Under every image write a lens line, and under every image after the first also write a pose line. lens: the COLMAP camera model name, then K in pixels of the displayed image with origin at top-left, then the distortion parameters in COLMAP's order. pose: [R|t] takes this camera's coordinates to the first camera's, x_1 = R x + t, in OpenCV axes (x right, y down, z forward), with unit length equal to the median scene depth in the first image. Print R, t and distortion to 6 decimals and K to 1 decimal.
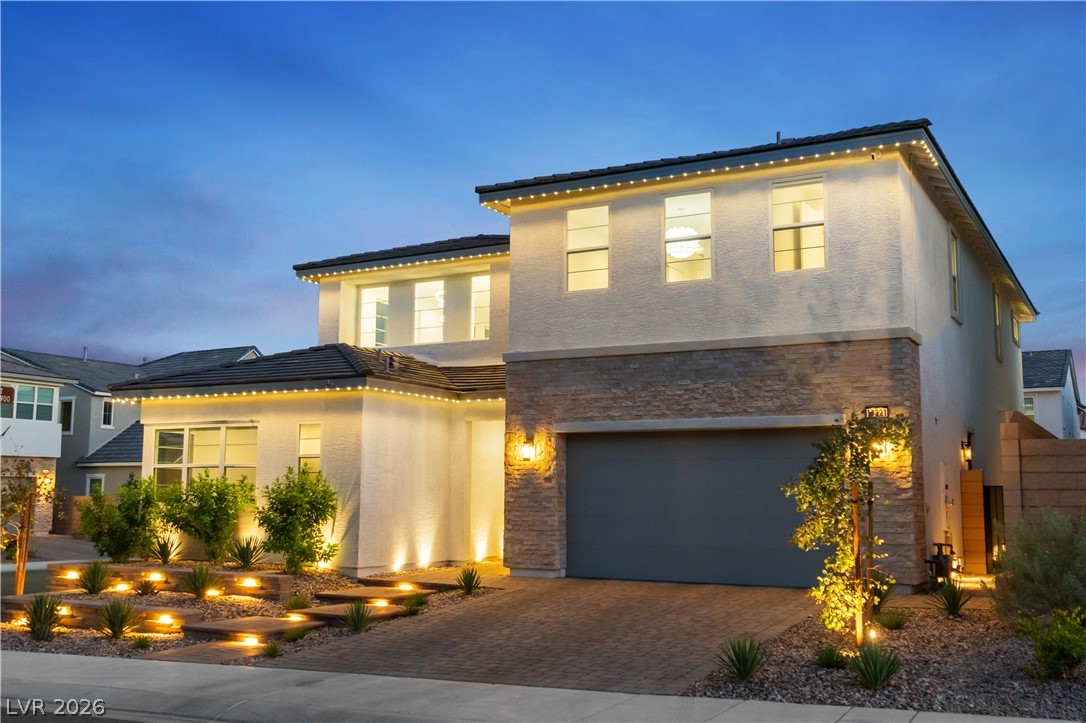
lens RADIAL K [[1073.4, 0, 543.0], [0, 1073.4, 361.5], [0, 0, 1]] dist [-0.008966, -0.012223]
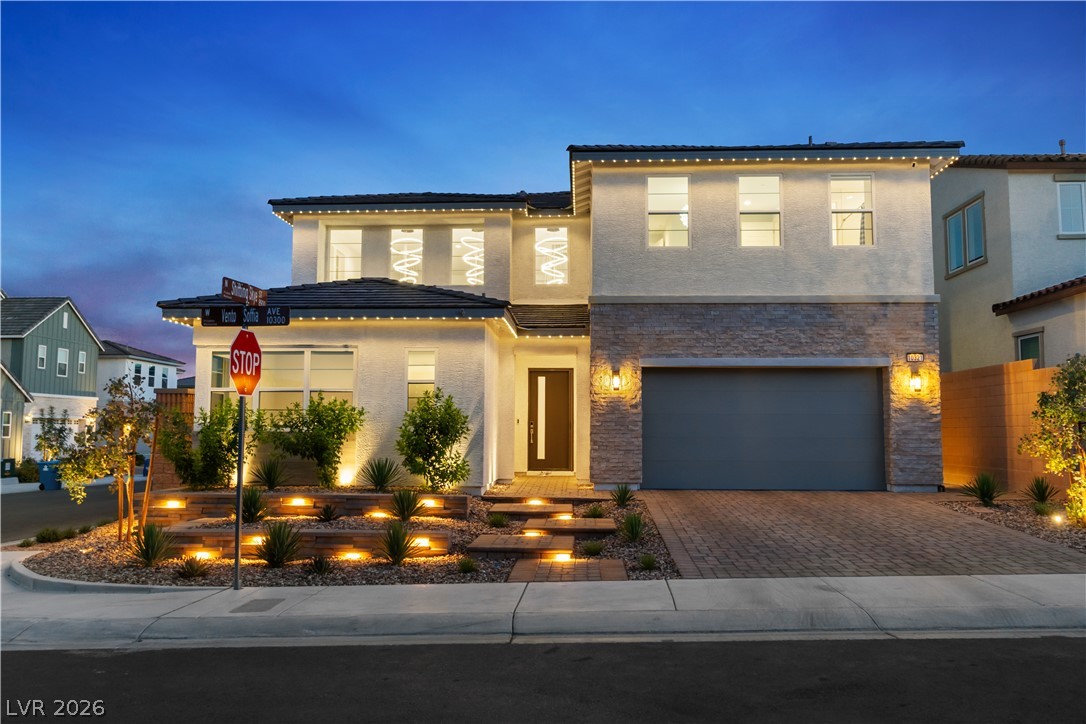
lens RADIAL K [[834.2, 0, 543.0], [0, 834.2, 362.0], [0, 0, 1]] dist [-0.014209, -0.003605]
pose [[0.902701, 0.034193, 0.428909, -0.476346], [-0.052413, 0.998152, 0.030735, 0.039324], [-0.427065, -0.050225, 0.902825, 0.227486]]
